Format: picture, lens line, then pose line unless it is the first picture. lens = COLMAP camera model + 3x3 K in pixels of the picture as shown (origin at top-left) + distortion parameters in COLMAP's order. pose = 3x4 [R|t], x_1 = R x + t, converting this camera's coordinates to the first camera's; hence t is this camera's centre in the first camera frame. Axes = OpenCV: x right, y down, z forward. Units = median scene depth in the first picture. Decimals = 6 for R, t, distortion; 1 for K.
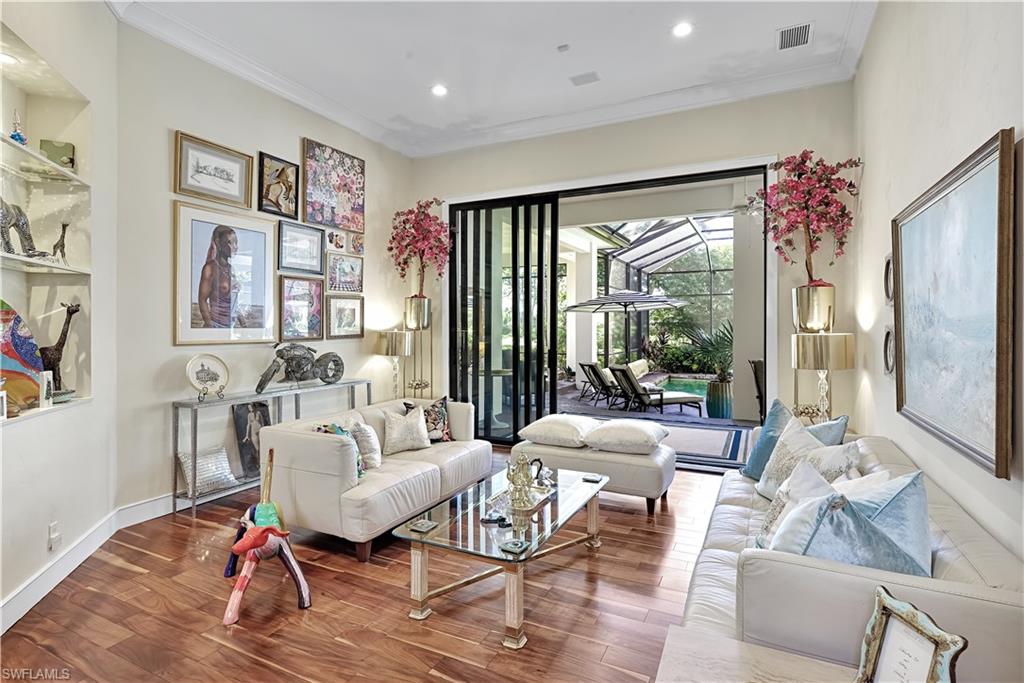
lens RADIAL K [[498.9, 0, 512.8], [0, 498.9, 332.9], [0, 0, 1]] dist [0.005464, 0.000562]
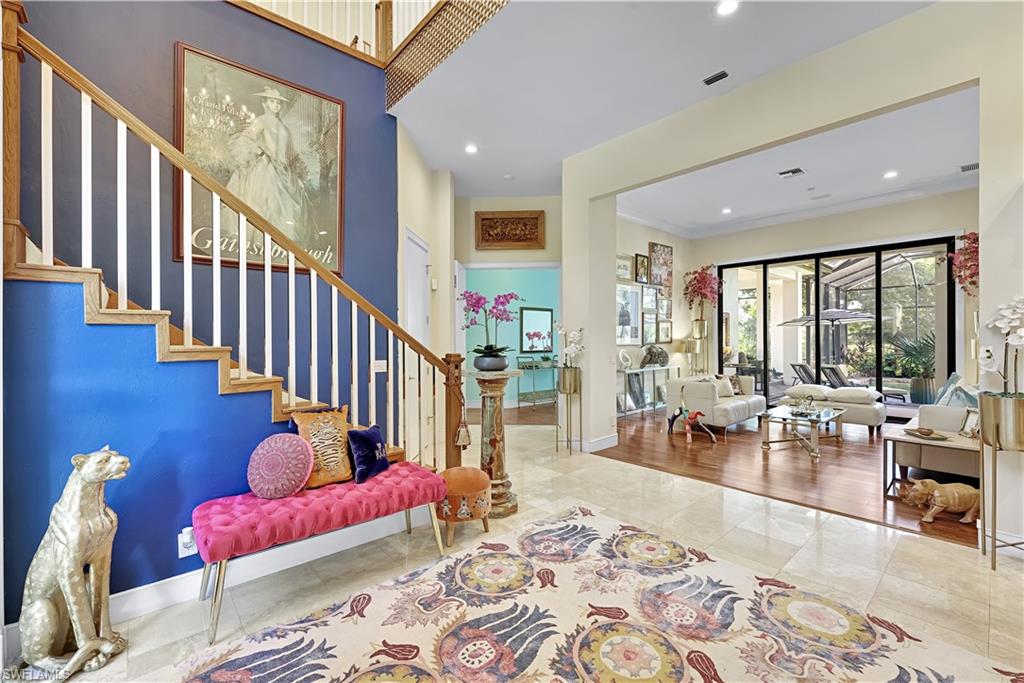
lens RADIAL K [[424.8, 0, 513.8], [0, 424.8, 342.4], [0, 0, 1]] dist [-0.000490, -0.000607]
pose [[0.927273, -0.002355, -0.374378, -0.266685], [0.001047, 0.999993, -0.003697, 0.012327], [0.374384, 0.003036, 0.927269, -0.707944]]
